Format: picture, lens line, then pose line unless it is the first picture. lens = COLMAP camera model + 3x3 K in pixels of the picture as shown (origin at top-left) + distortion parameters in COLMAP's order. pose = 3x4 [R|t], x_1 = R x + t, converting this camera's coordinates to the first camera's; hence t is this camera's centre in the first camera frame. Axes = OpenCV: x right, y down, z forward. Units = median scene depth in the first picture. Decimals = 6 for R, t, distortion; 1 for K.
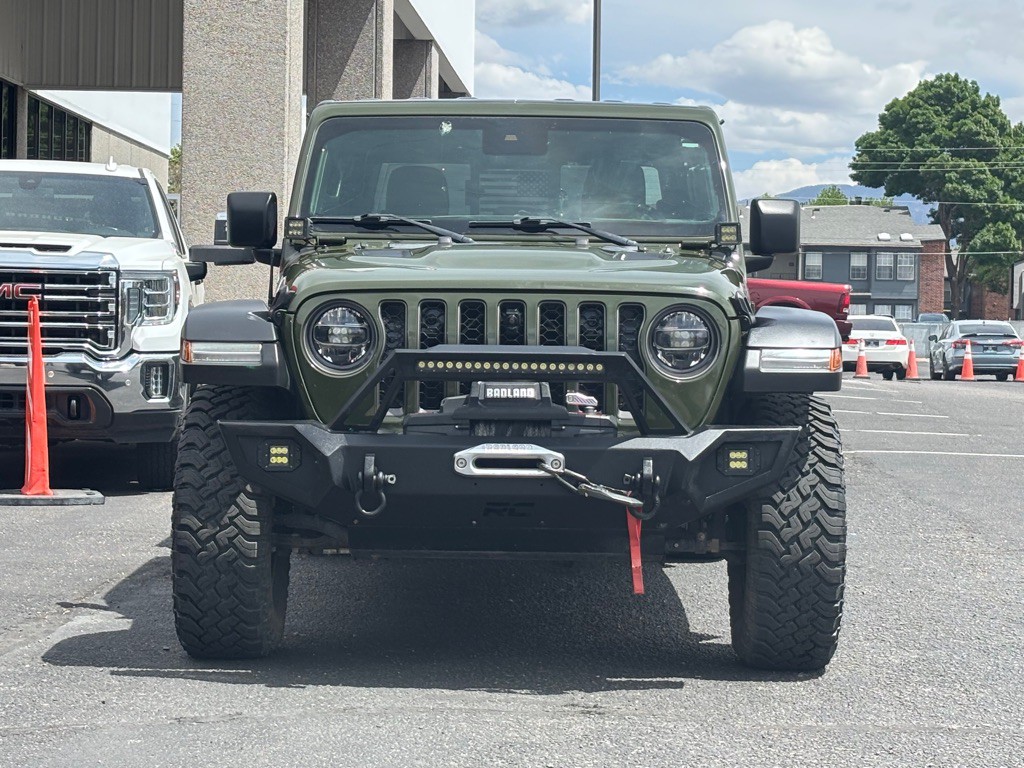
lens RADIAL K [[2402.9, 0, 530.7], [0, 2402.9, 385.9], [0, 0, 1]] dist [0.259461, -0.680132]
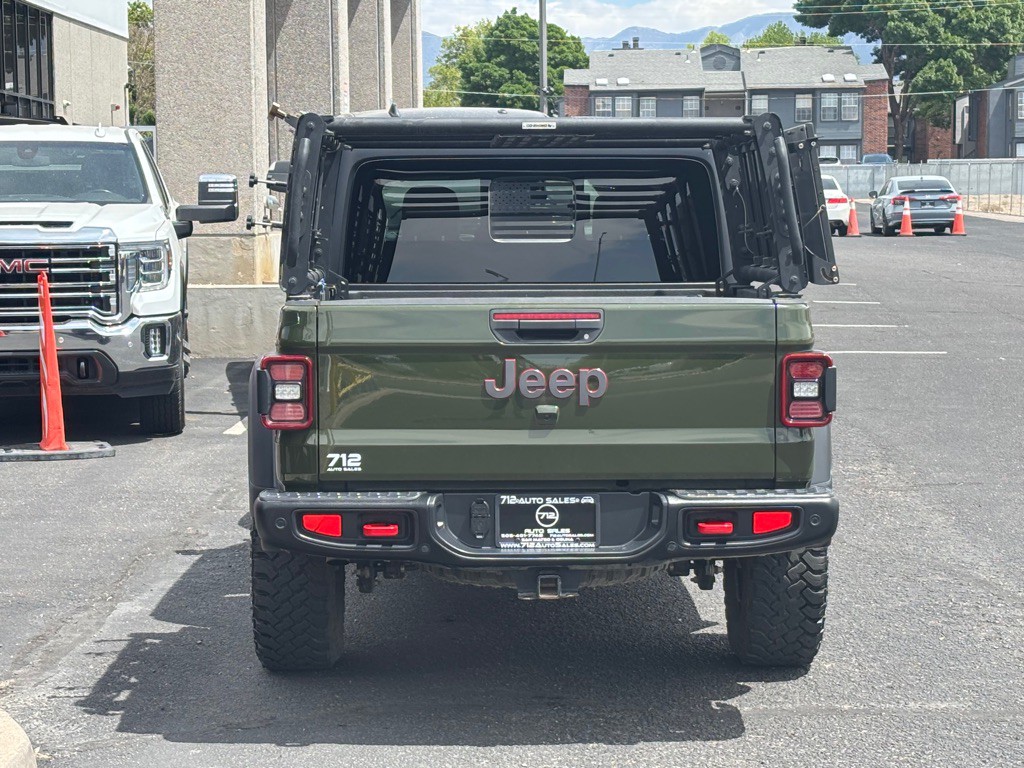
lens RADIAL K [[2357.1, 0, 511.4], [0, 2357.1, 435.6], [0, 0, 1]] dist [0.279460, -1.072012]
pose [[0.999506, -0.030278, 0.008466, -0.001709], [0.029403, 0.995580, 0.089193, -0.052259], [-0.011129, -0.088900, 0.995978, -0.093693]]
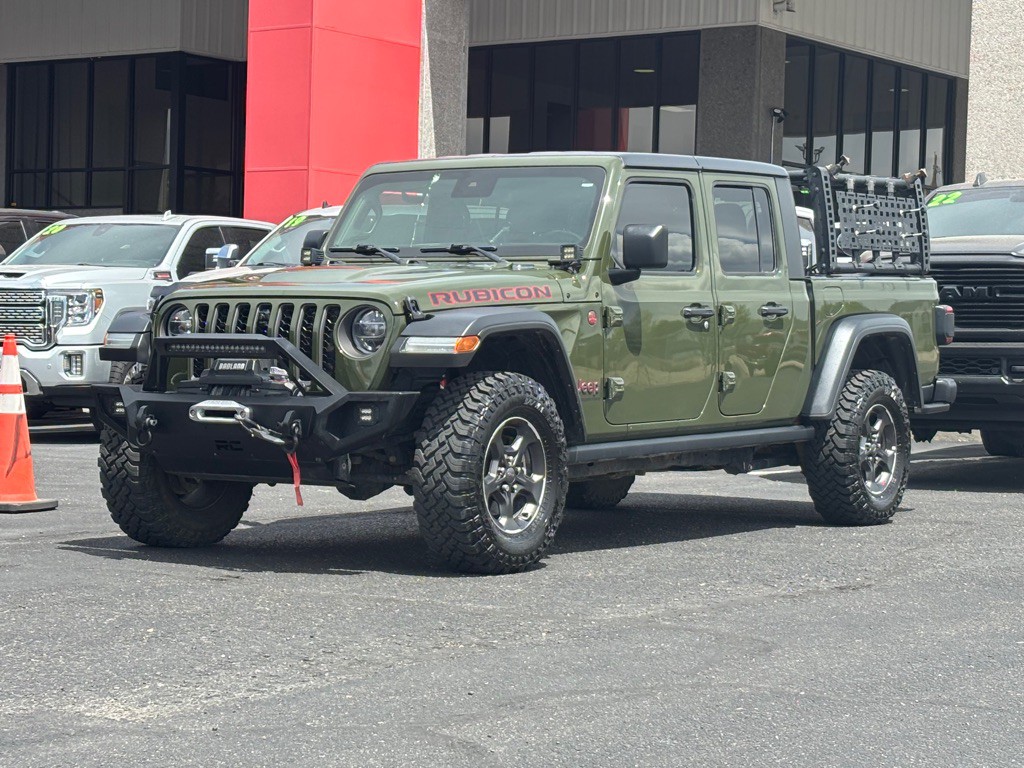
lens RADIAL K [[2404.1, 0, 494.3], [0, 2404.1, 406.7], [0, 0, 1]] dist [0.241018, -0.487738]
pose [[0.834572, 0.012310, -0.550761, 0.459913], [-0.013890, 0.999903, 0.001301, 0.011541], [0.550723, 0.006565, 0.834662, -0.068228]]
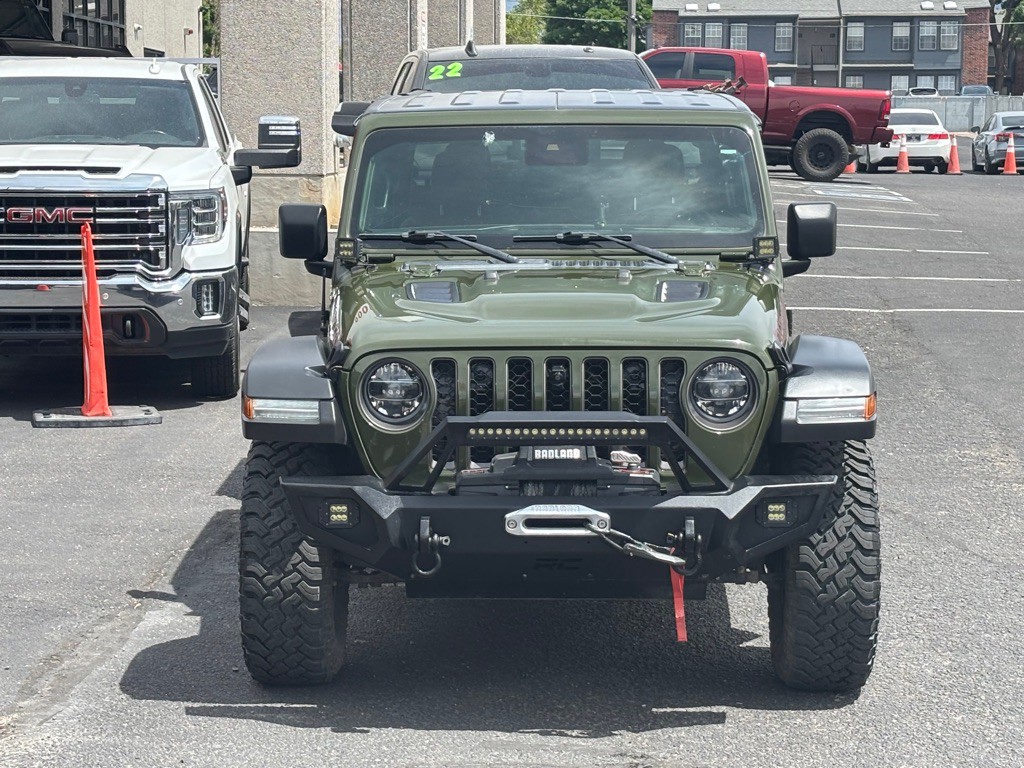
lens RADIAL K [[2398.6, 0, 510.7], [0, 2398.6, 408.0], [0, 0, 1]] dist [0.301936, -1.312333]
pose [[0.999582, -0.013742, -0.025425, -0.000965], [0.016355, 0.994274, 0.105602, -0.062845], [0.023828, -0.105974, 0.994083, -0.018722]]
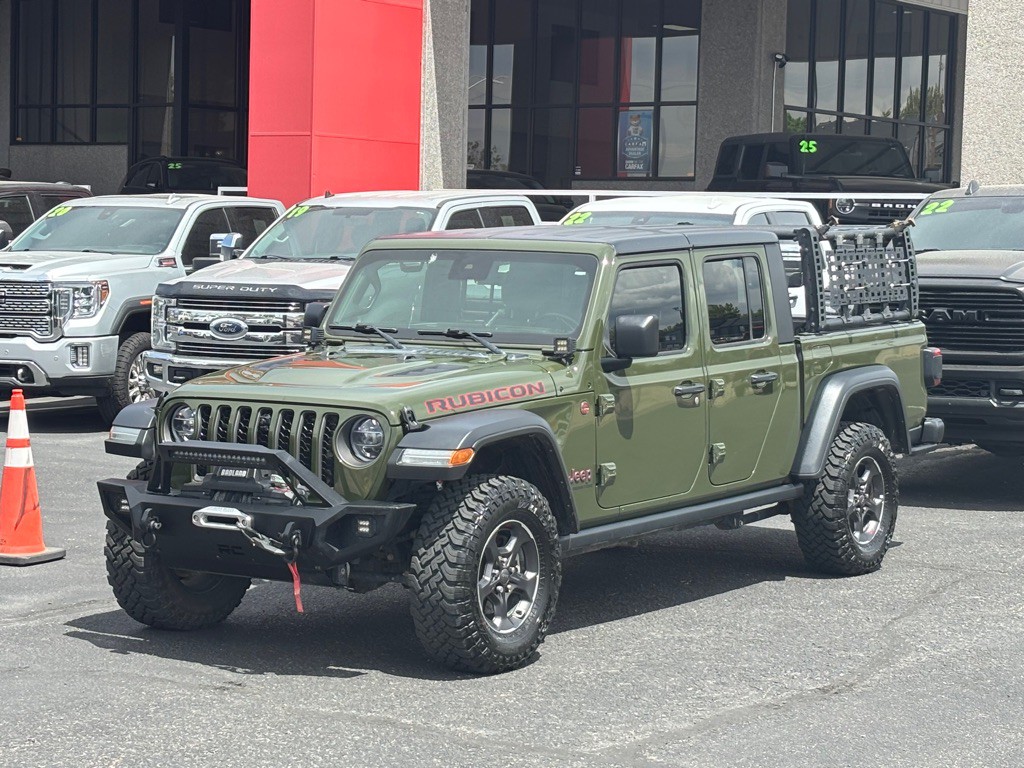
lens RADIAL K [[2400.7, 0, 506.2], [0, 2400.7, 380.8], [0, 0, 1]] dist [0.249226, -0.610996]
pose [[0.835700, 0.032722, -0.548210, 0.473117], [-0.012362, 0.999091, 0.040790, -0.058398], [0.549047, -0.027311, 0.835345, -0.082663]]
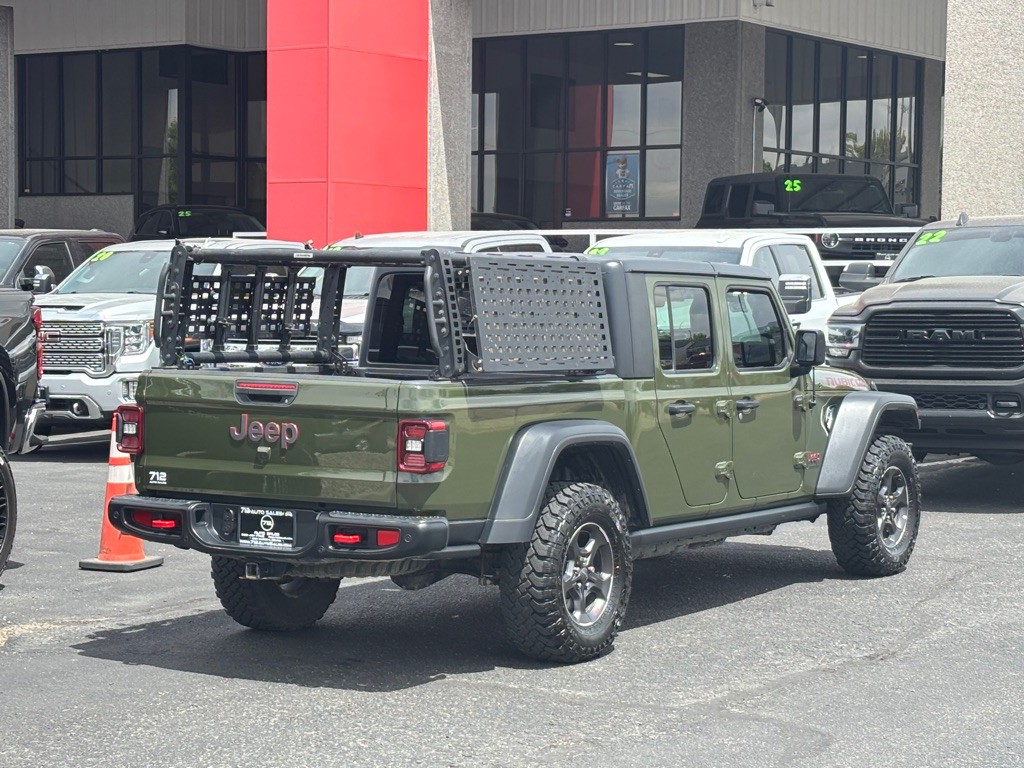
lens RADIAL K [[2361.7, 0, 512.3], [0, 2361.7, 416.8], [0, 0, 1]] dist [0.262680, -0.776620]
pose [[0.846289, 0.016903, -0.532457, 0.485783], [0.003977, 0.999268, 0.038042, -0.050594], [0.532710, -0.034312, 0.845602, -0.177042]]
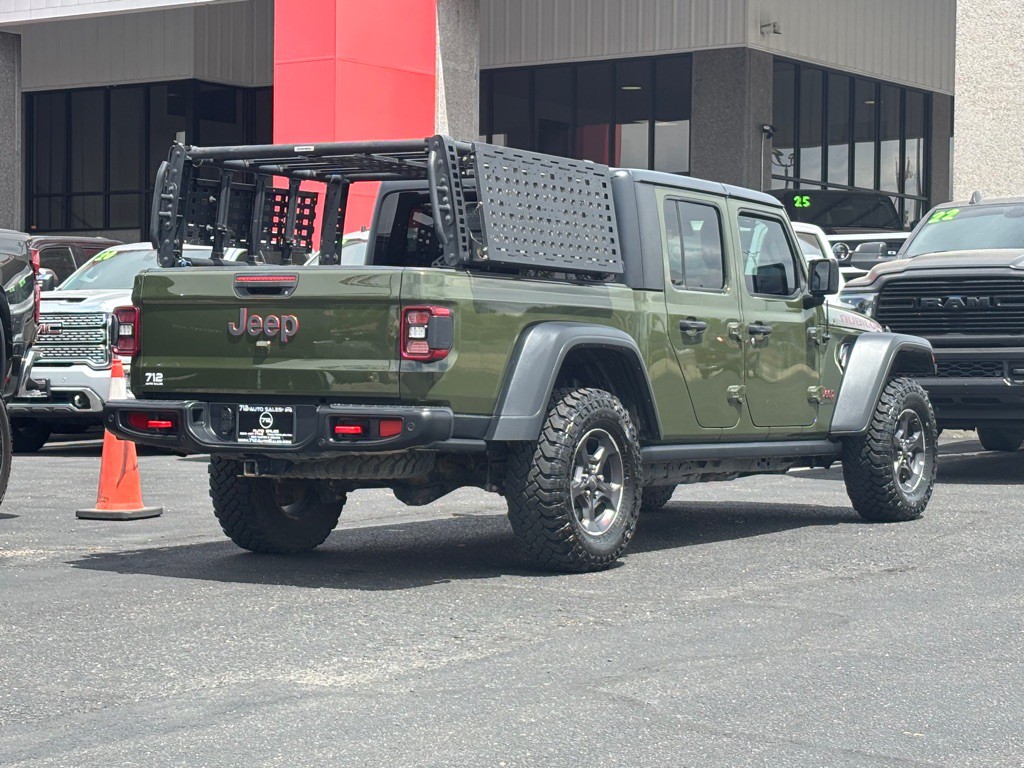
lens RADIAL K [[2362.8, 0, 516.7], [0, 2362.8, 383.0], [0, 0, 1]] dist [0.281177, -1.041022]
pose [[0.845313, -0.010033, -0.534178, 0.475111], [0.005322, 0.999932, -0.010359, 0.009165], [0.534246, 0.005914, 0.845309, -0.159291]]
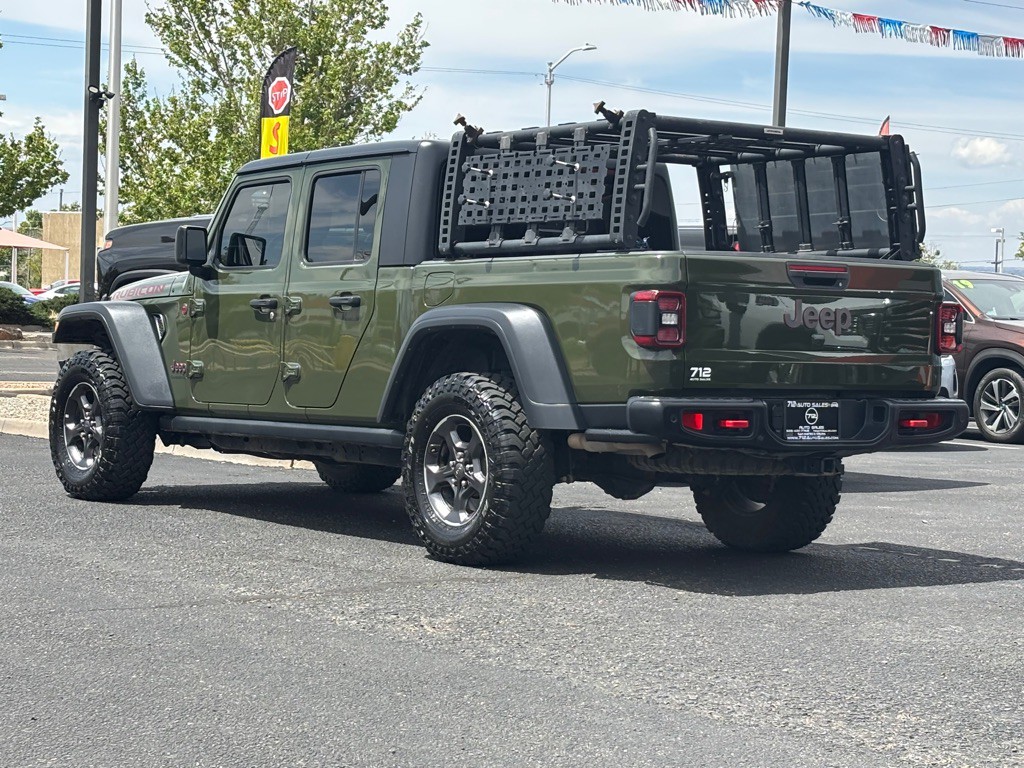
lens RADIAL K [[2362.8, 0, 516.7], [0, 2362.8, 383.0], [0, 0, 1]] dist [0.281177, -1.041022]
pose [[0.810190, -0.016409, 0.585938, -0.483013], [0.000446, 0.999625, 0.027378, -0.017026], [-0.586167, -0.021920, 0.809893, -0.100531]]
